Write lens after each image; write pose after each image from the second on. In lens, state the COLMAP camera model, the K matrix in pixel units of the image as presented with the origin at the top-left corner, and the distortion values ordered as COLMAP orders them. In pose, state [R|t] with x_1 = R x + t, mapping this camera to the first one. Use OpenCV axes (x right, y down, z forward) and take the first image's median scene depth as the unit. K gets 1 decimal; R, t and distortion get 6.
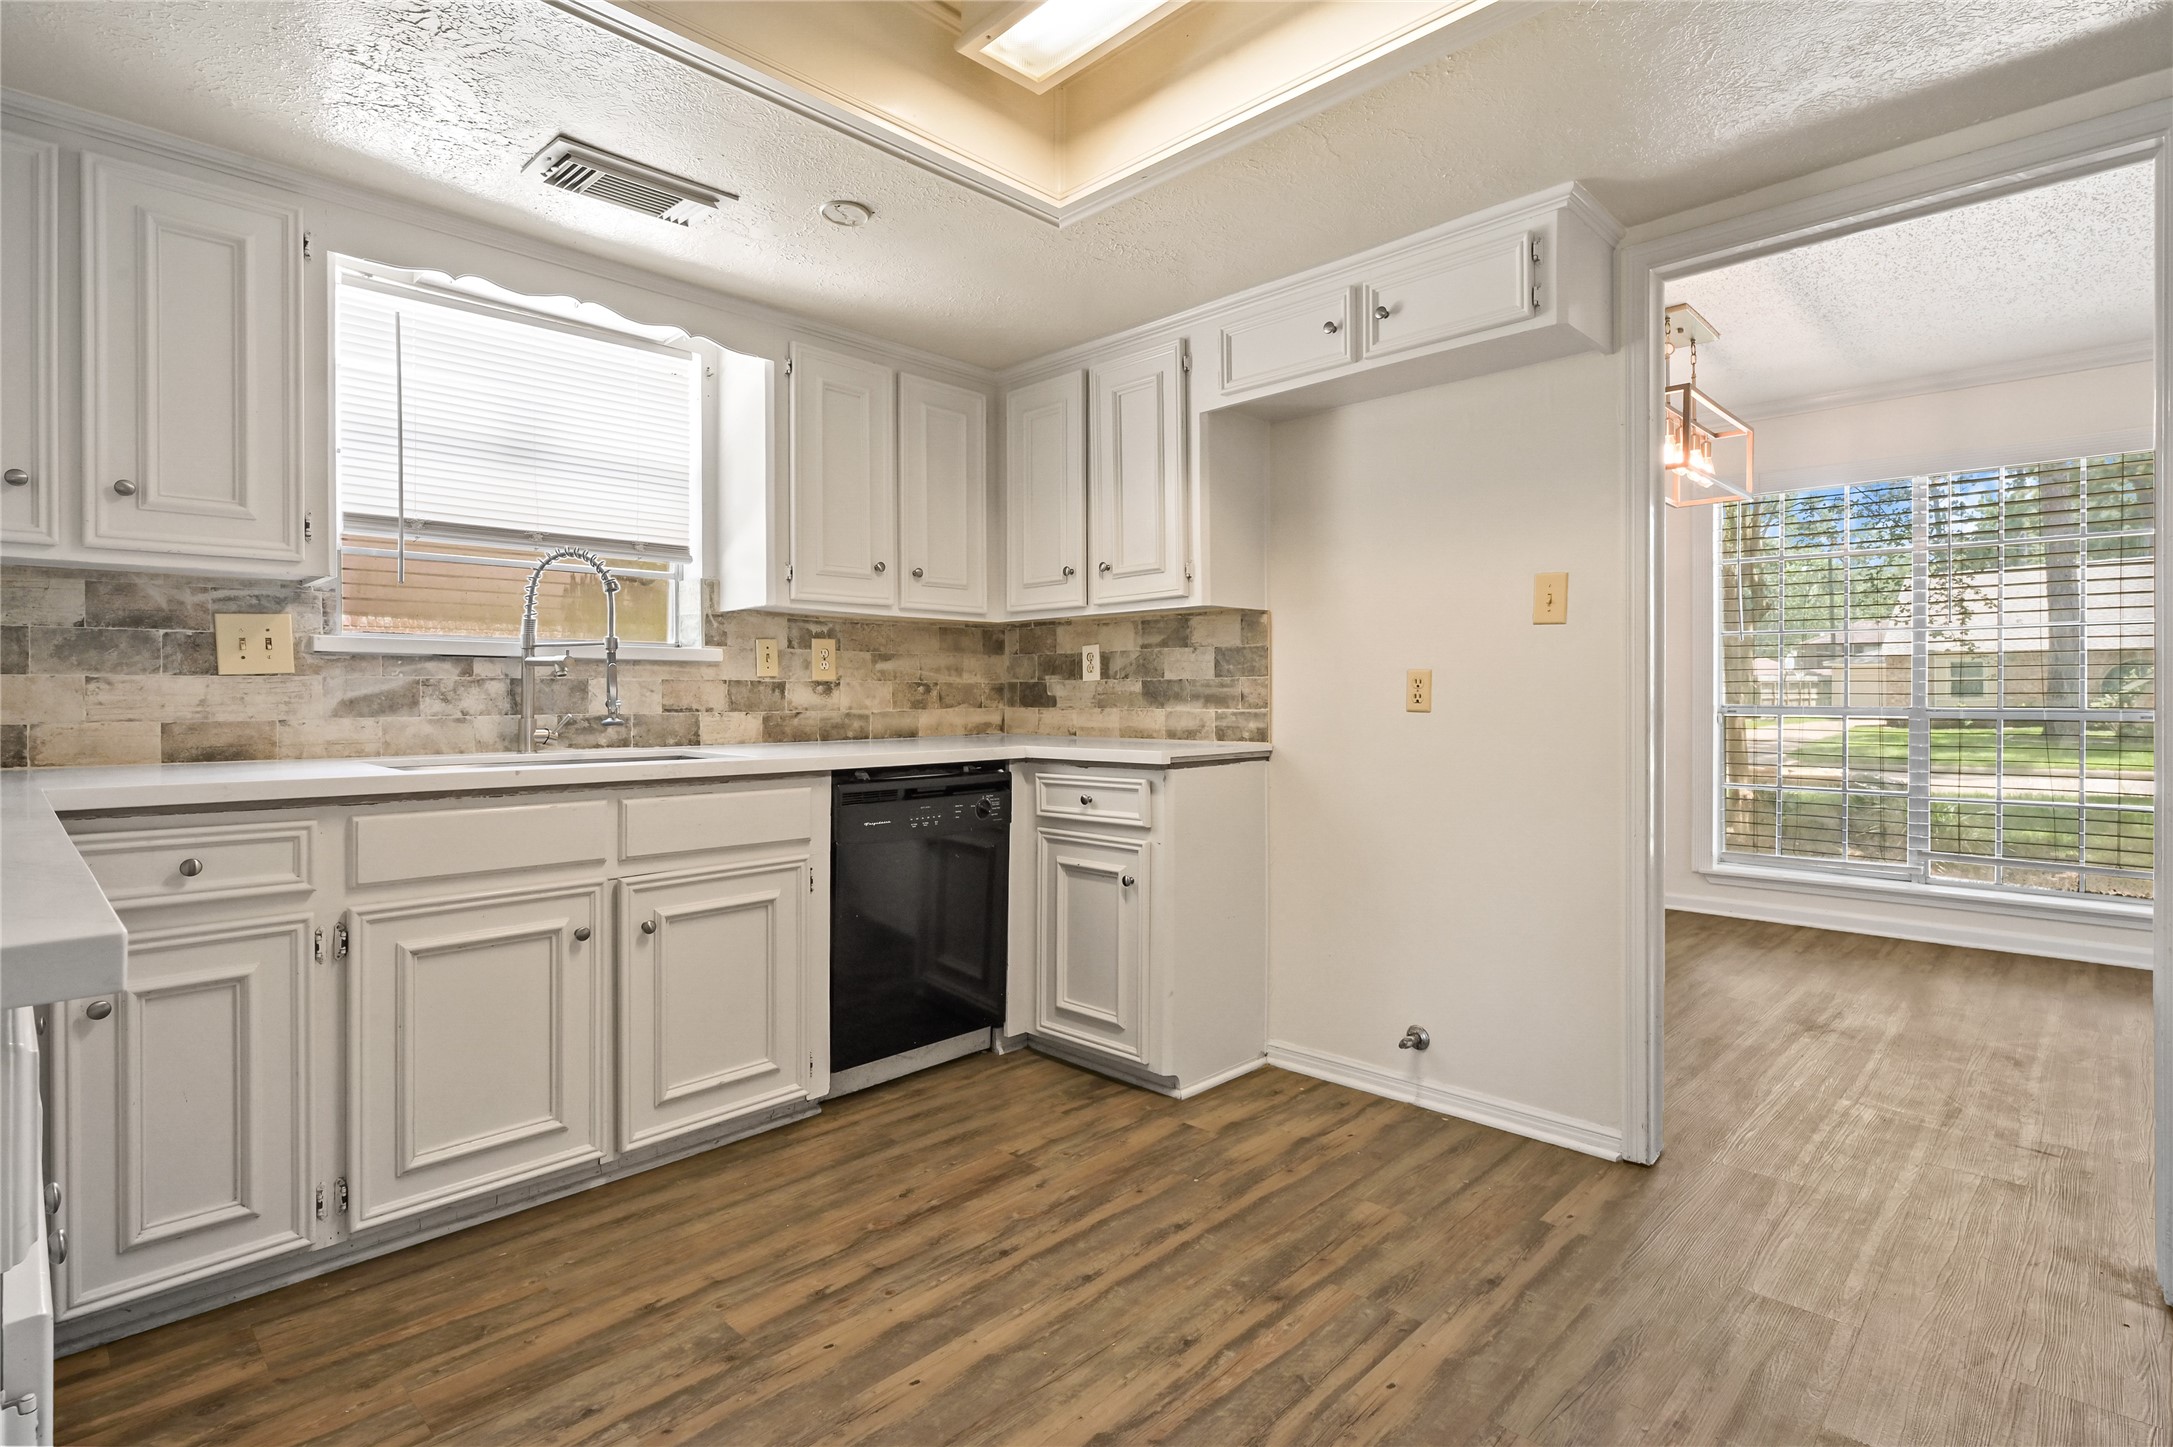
lens RADIAL K [[1063.1, 0, 1083.5], [0, 1063.1, 695.6], [0, 0, 1]] dist [0.000372, -0.001138]
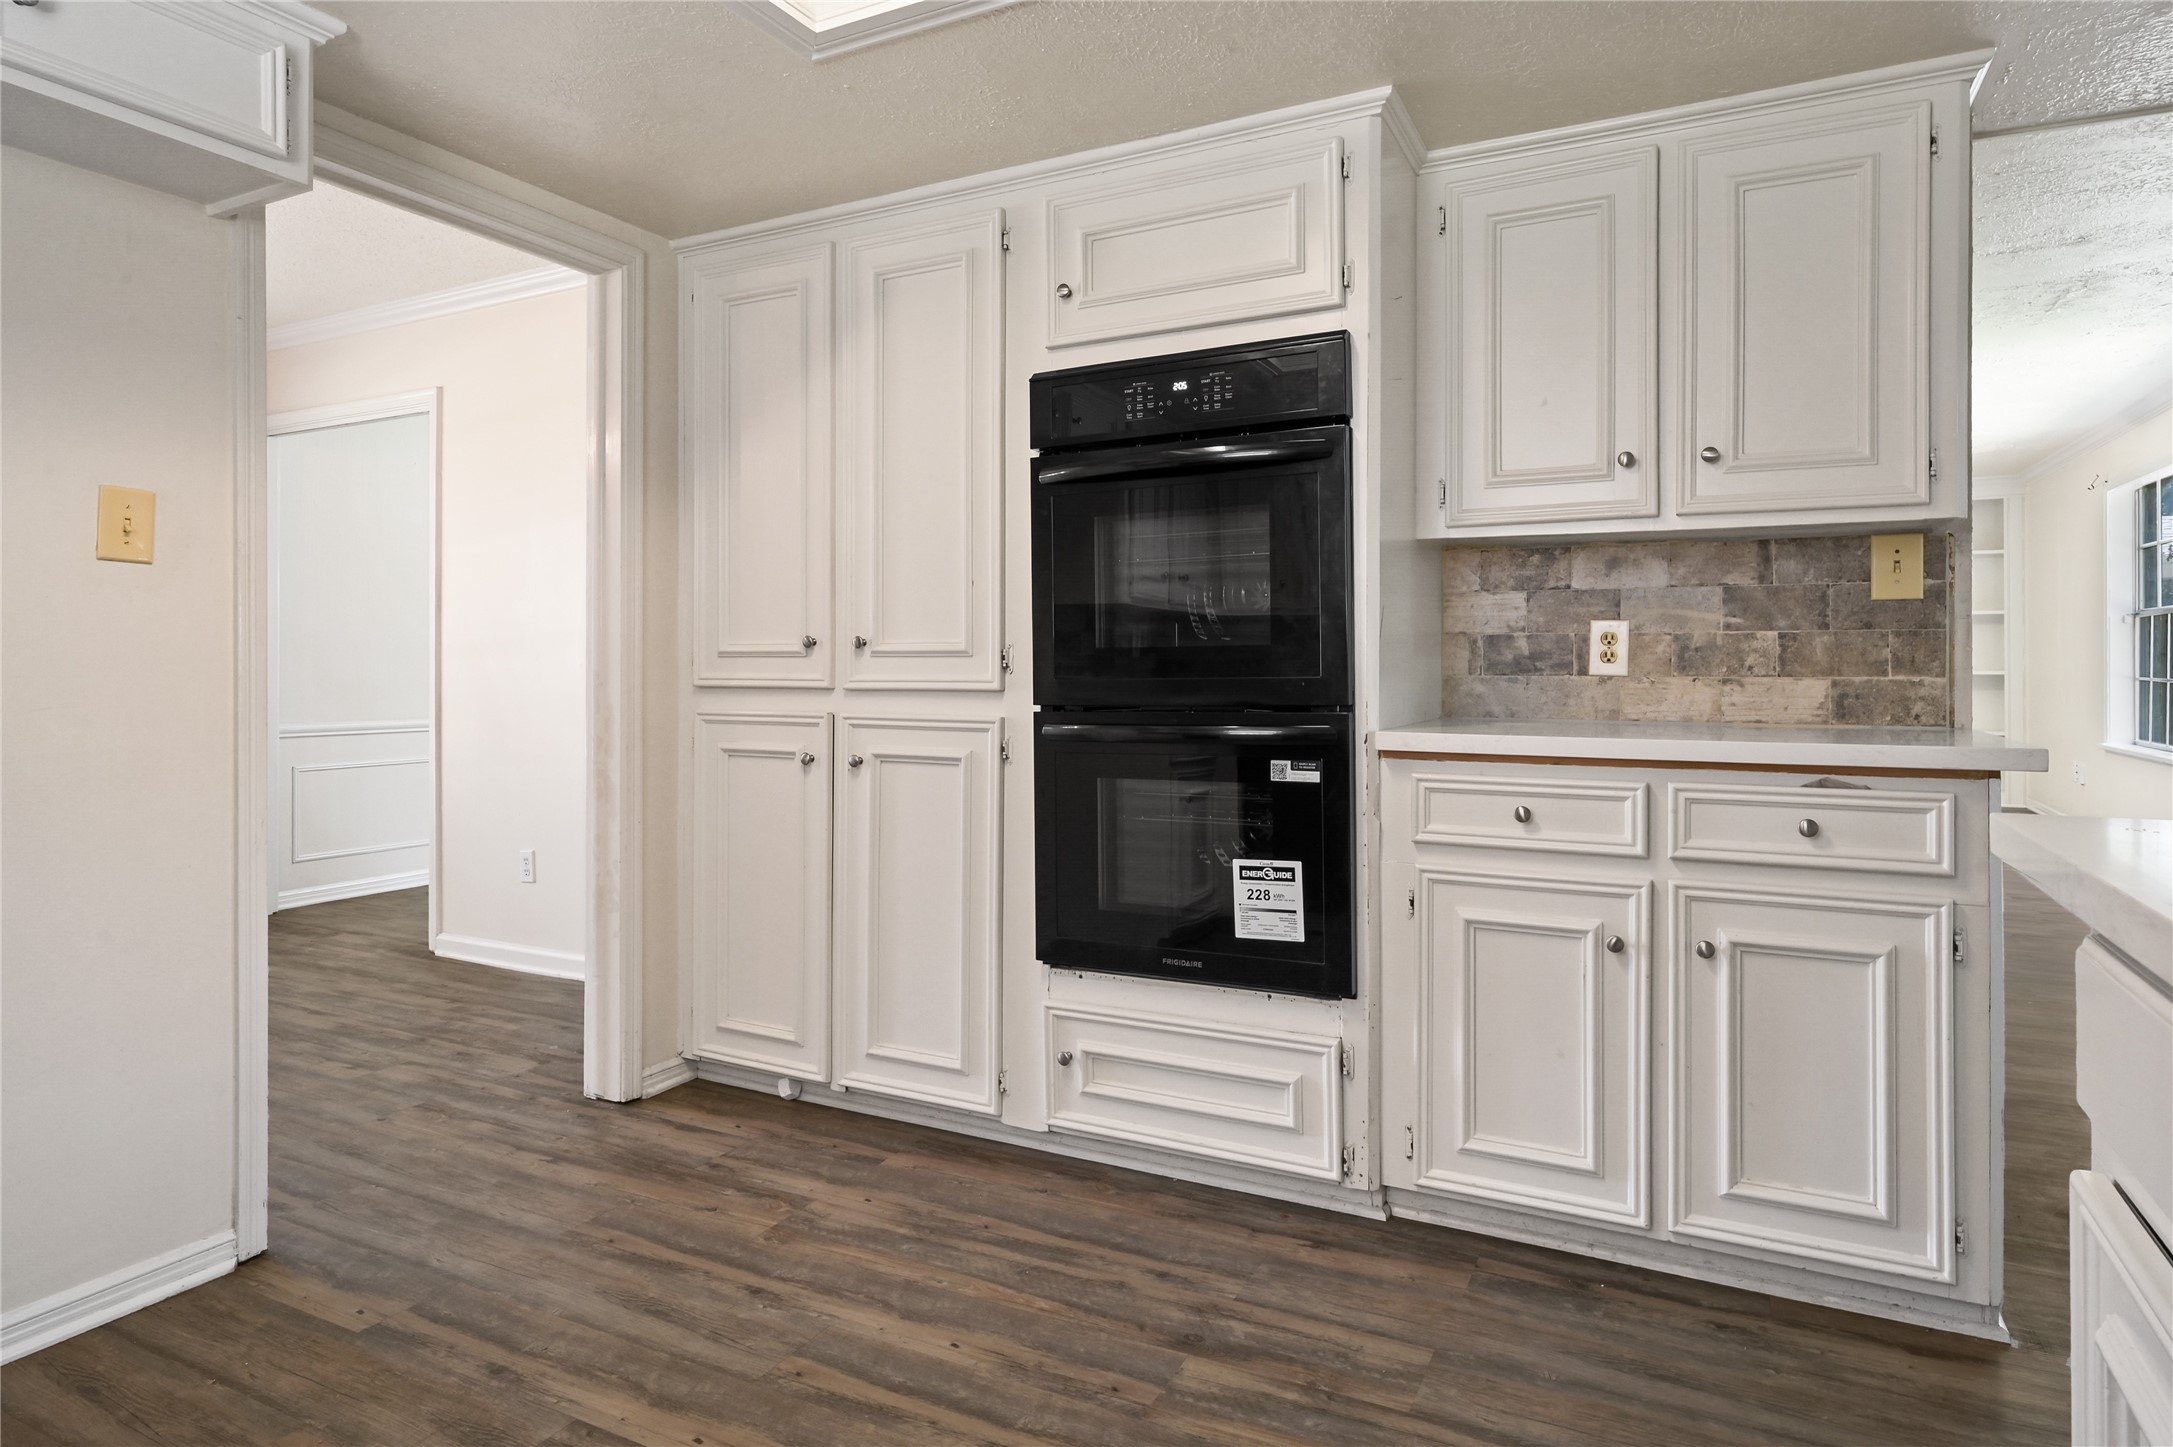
lens RADIAL K [[1216.4, 0, 1080.8], [0, 1216.4, 702.5], [0, 0, 1]] dist [0.008907, 0.002261]
pose [[-0.290722, -0.022786, 0.956536, -0.555540], [-0.001325, 0.999725, 0.023412, 0.004200], [-0.956807, 0.005538, -0.290672, 0.712120]]
